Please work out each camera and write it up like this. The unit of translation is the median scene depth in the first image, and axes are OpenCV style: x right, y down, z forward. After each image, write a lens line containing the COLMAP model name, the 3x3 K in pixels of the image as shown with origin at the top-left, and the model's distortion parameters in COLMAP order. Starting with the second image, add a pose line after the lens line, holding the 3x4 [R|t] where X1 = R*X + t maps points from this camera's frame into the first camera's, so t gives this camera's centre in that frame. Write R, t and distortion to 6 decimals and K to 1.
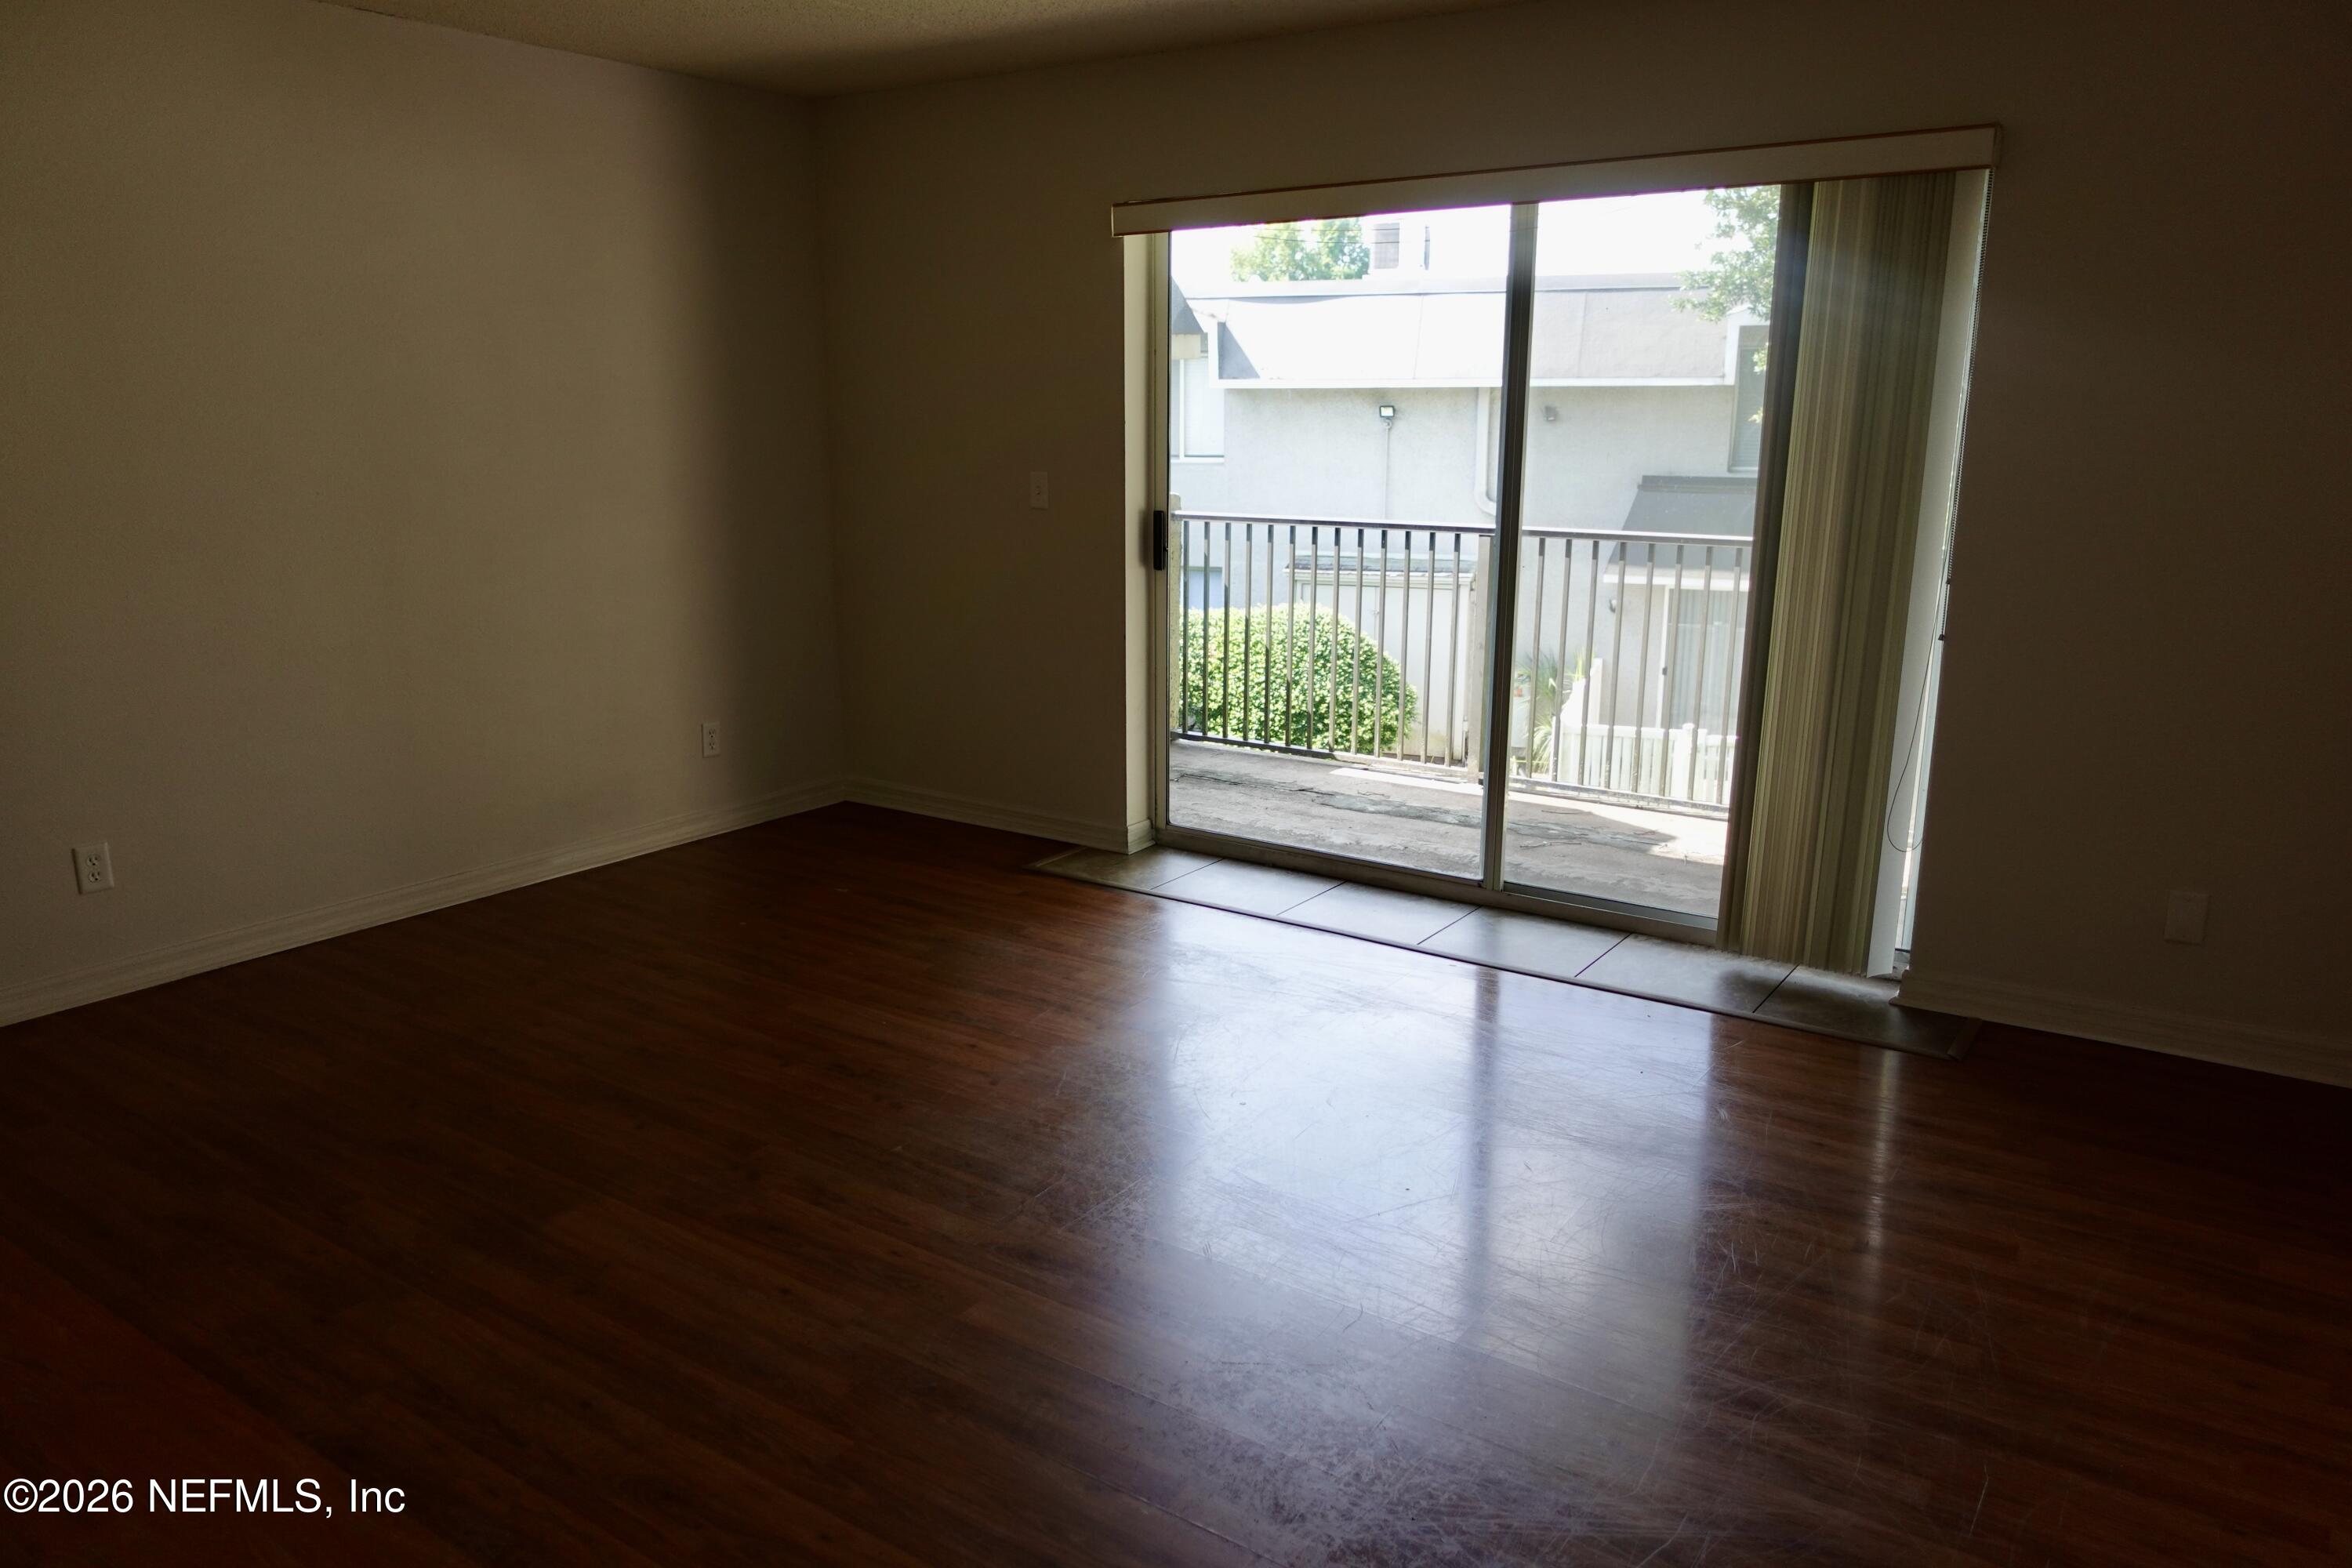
lens RADIAL K [[1586.2, 0, 1176.0], [0, 1586.2, 784.0], [0, 0, 1]] dist [0.124537, 0.000108]
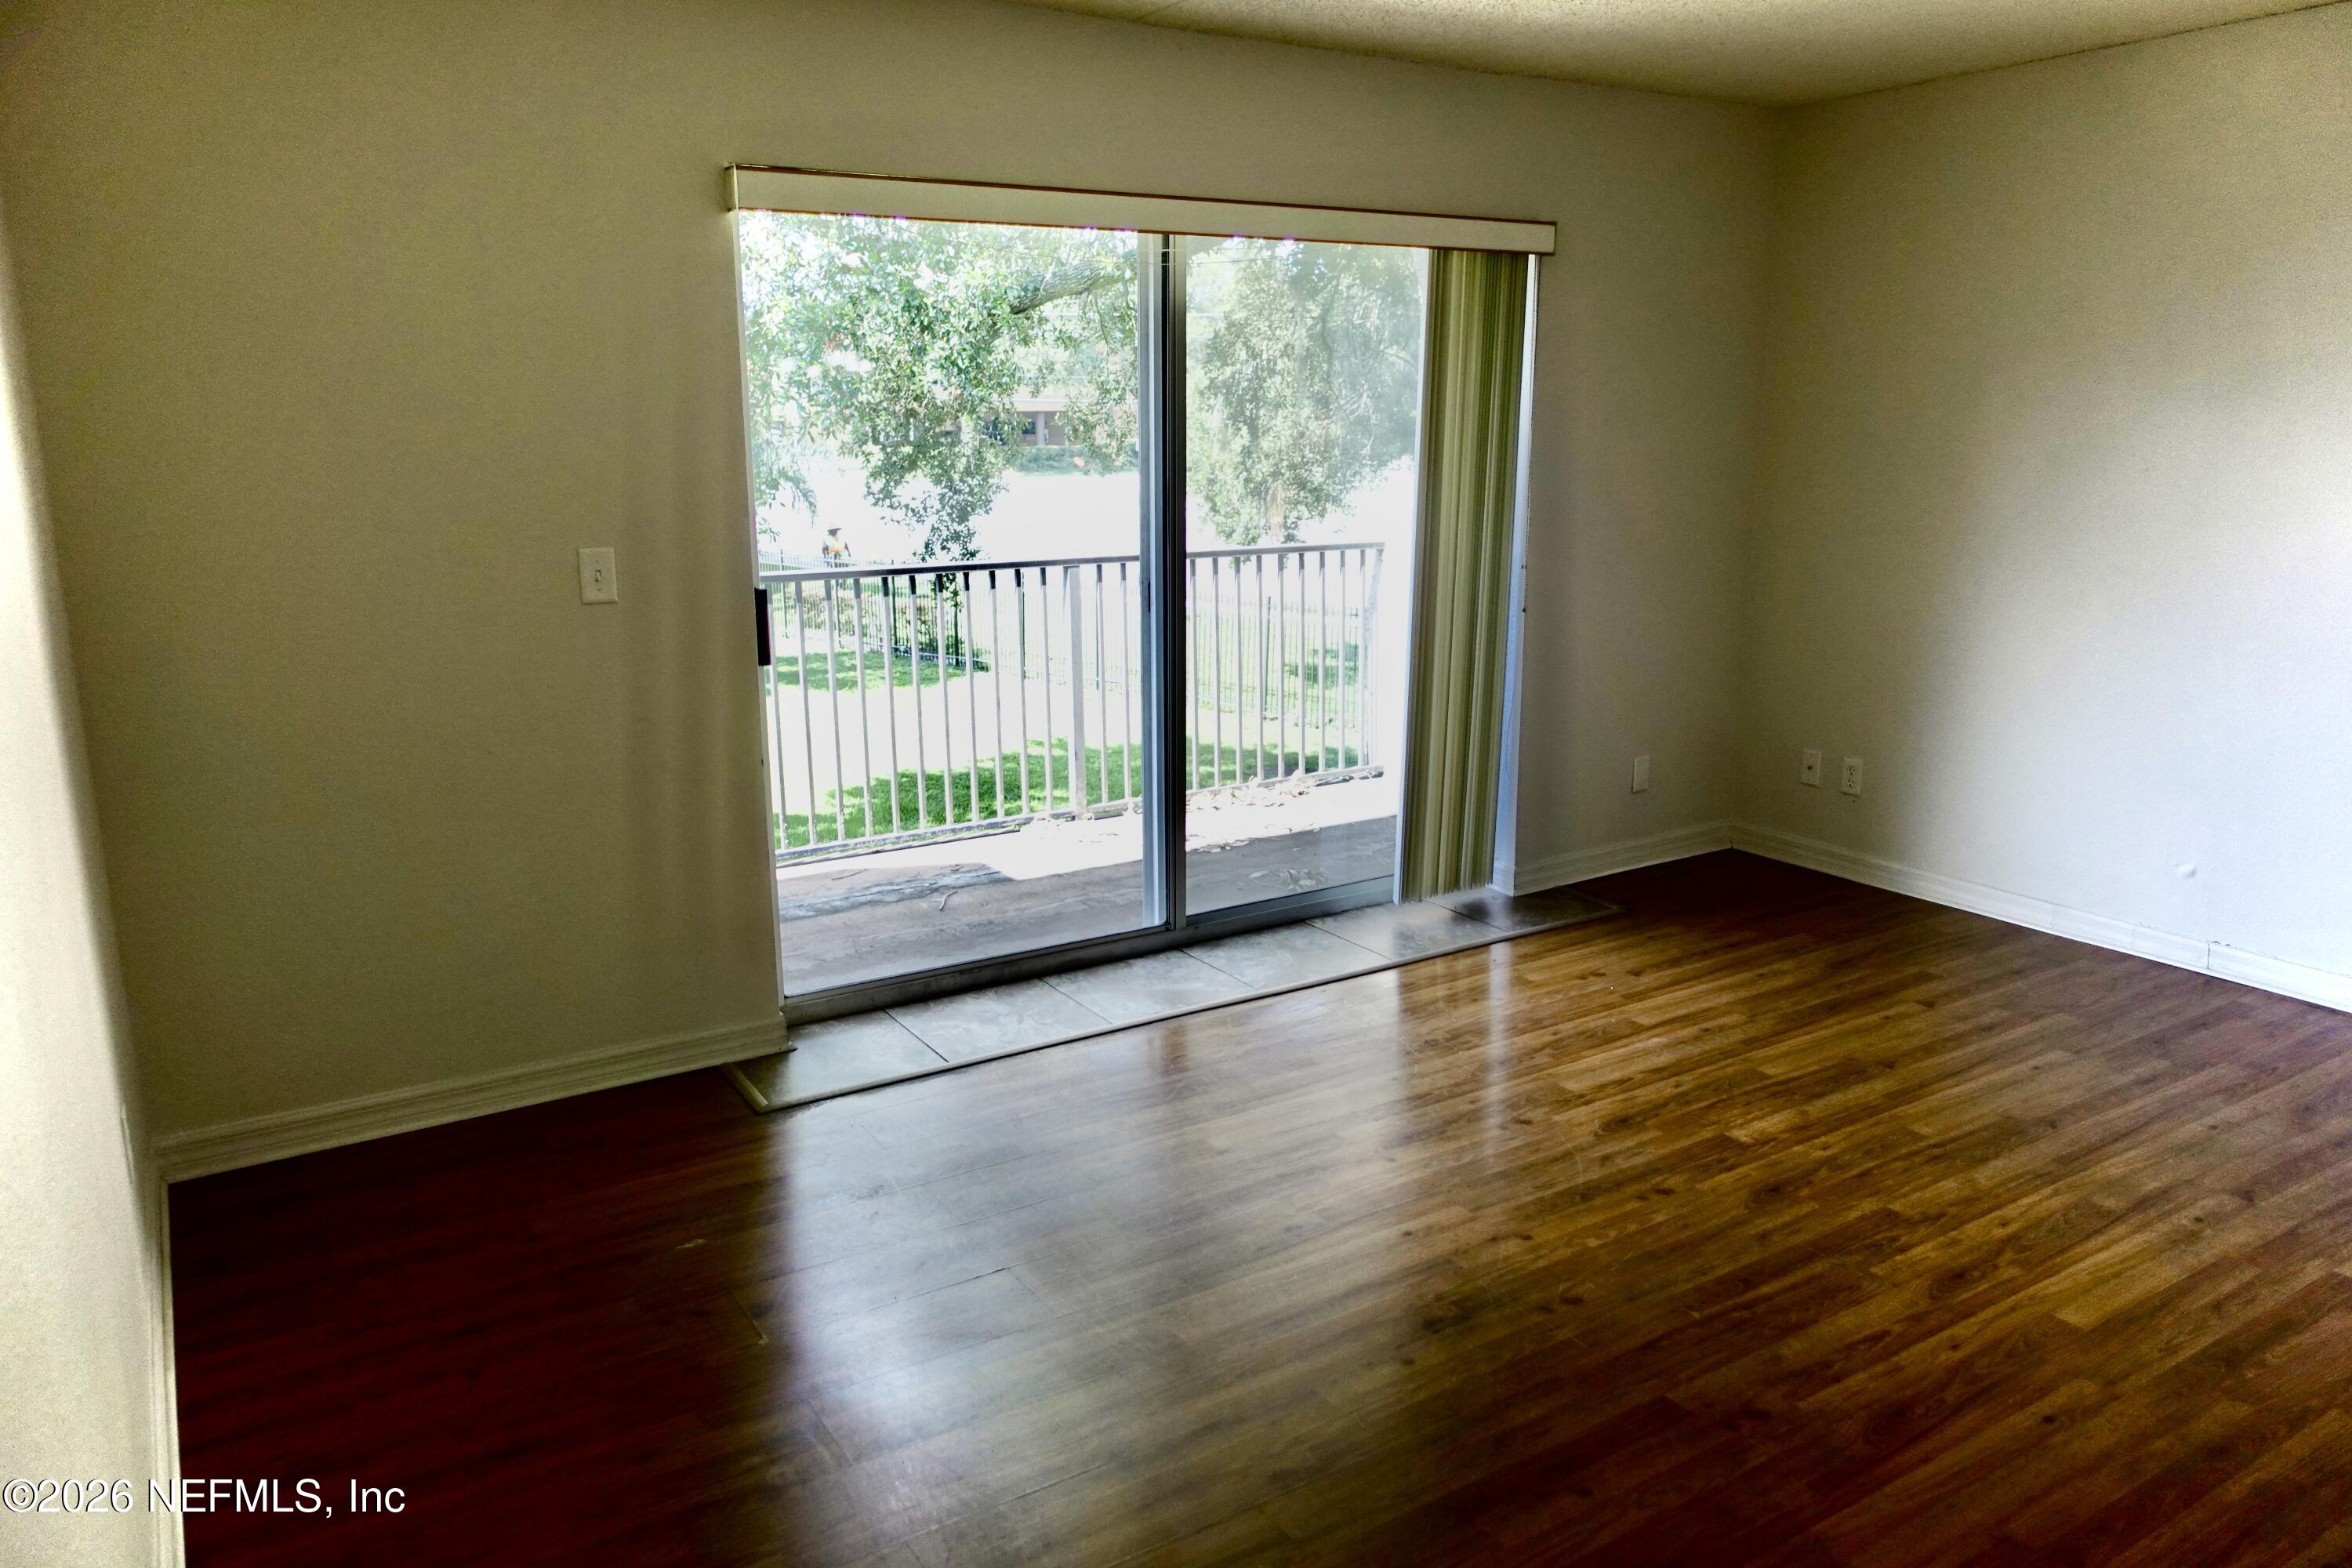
lens RADIAL K [[1615.1, 0, 1176.0], [0, 1615.1, 784.0], [0, 0, 1]] dist [0.000651, -0.000224]
pose [[0.410274, -0.200188, 0.889719, -0.656725], [0.222834, 0.968043, 0.115056, -0.130335], [-0.884319, 0.151055, 0.441772, 0.563829]]
